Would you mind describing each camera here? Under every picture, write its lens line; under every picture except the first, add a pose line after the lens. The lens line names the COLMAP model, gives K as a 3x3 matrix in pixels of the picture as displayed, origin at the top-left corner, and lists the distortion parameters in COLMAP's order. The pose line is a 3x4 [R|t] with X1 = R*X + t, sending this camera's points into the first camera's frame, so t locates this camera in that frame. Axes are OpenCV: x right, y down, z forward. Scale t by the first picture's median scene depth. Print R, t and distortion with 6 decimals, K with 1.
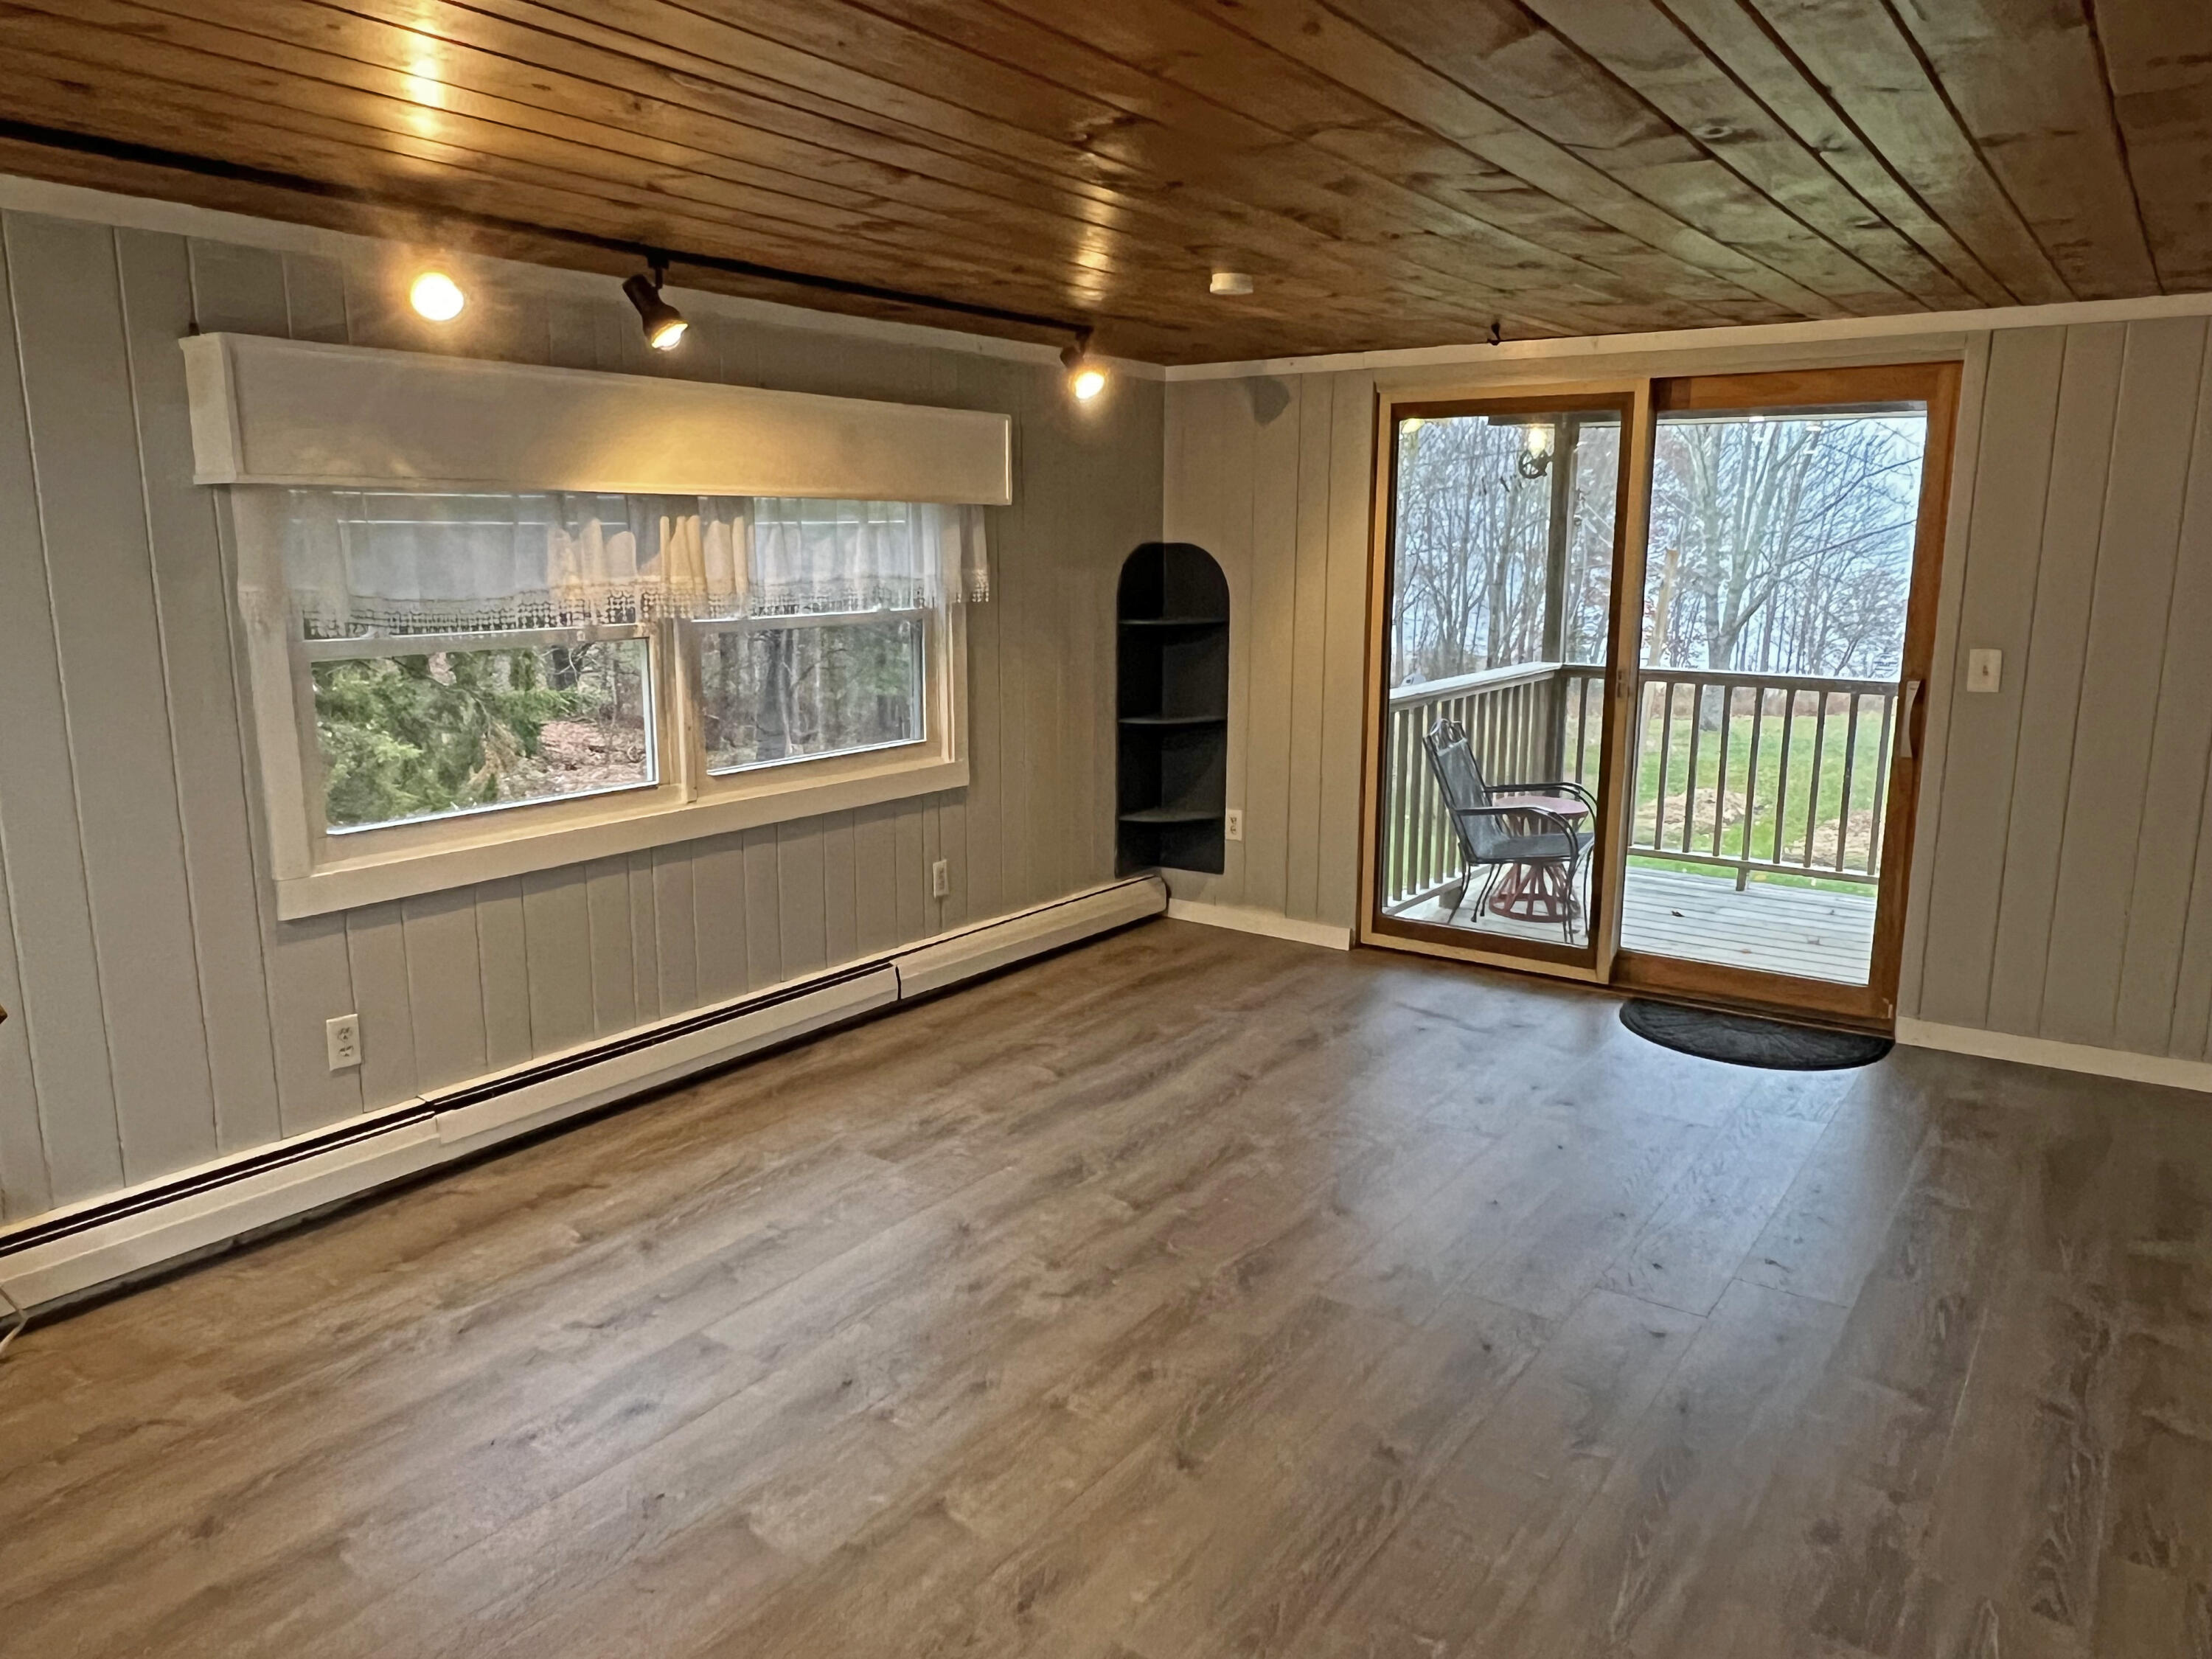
lens RADIAL K [[1541.7, 0, 1108.1], [0, 1541.7, 818.1], [0, 0, 1]] dist [-0.021481, 0.015987]
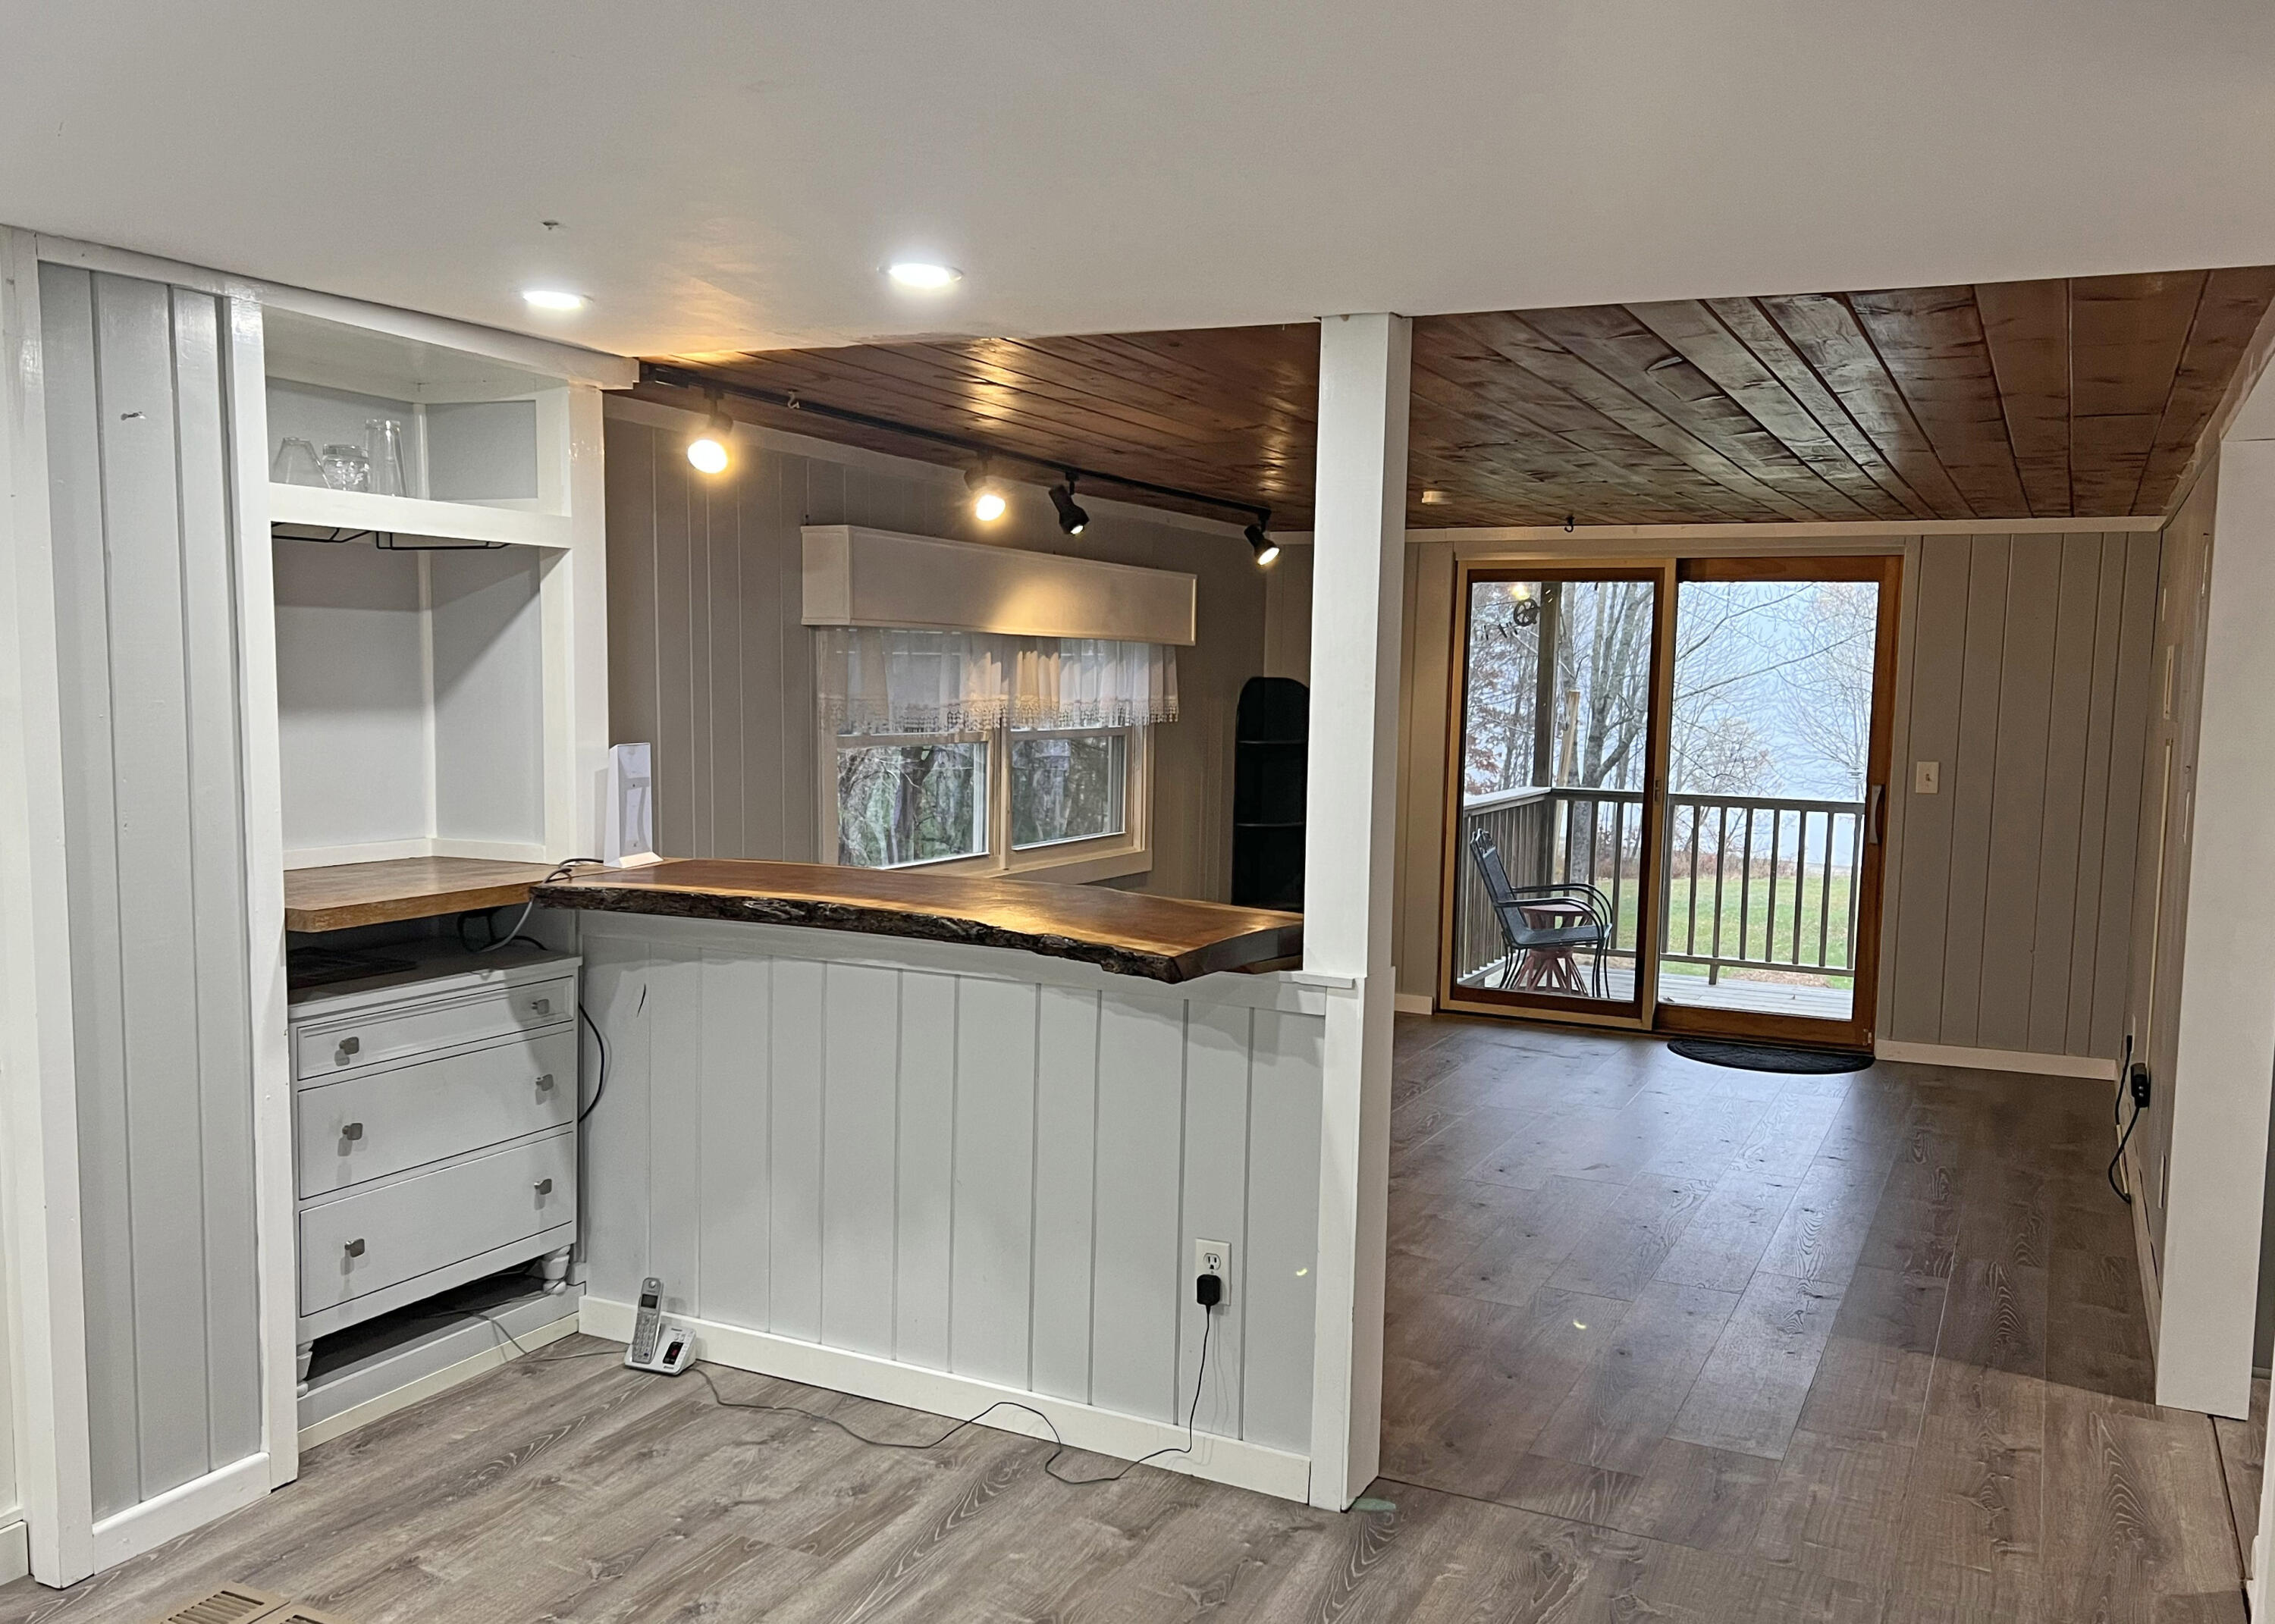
lens RADIAL K [[1839.6, 0, 1134.3], [0, 1839.6, 832.4], [0, 0, 1]] dist [-0.005720, -0.018589]
pose [[0.989357, 0.003449, 0.145469, -0.342530], [0.010066, 0.995702, -0.092066, 0.090048], [-0.145161, 0.092551, 0.985070, -0.473589]]
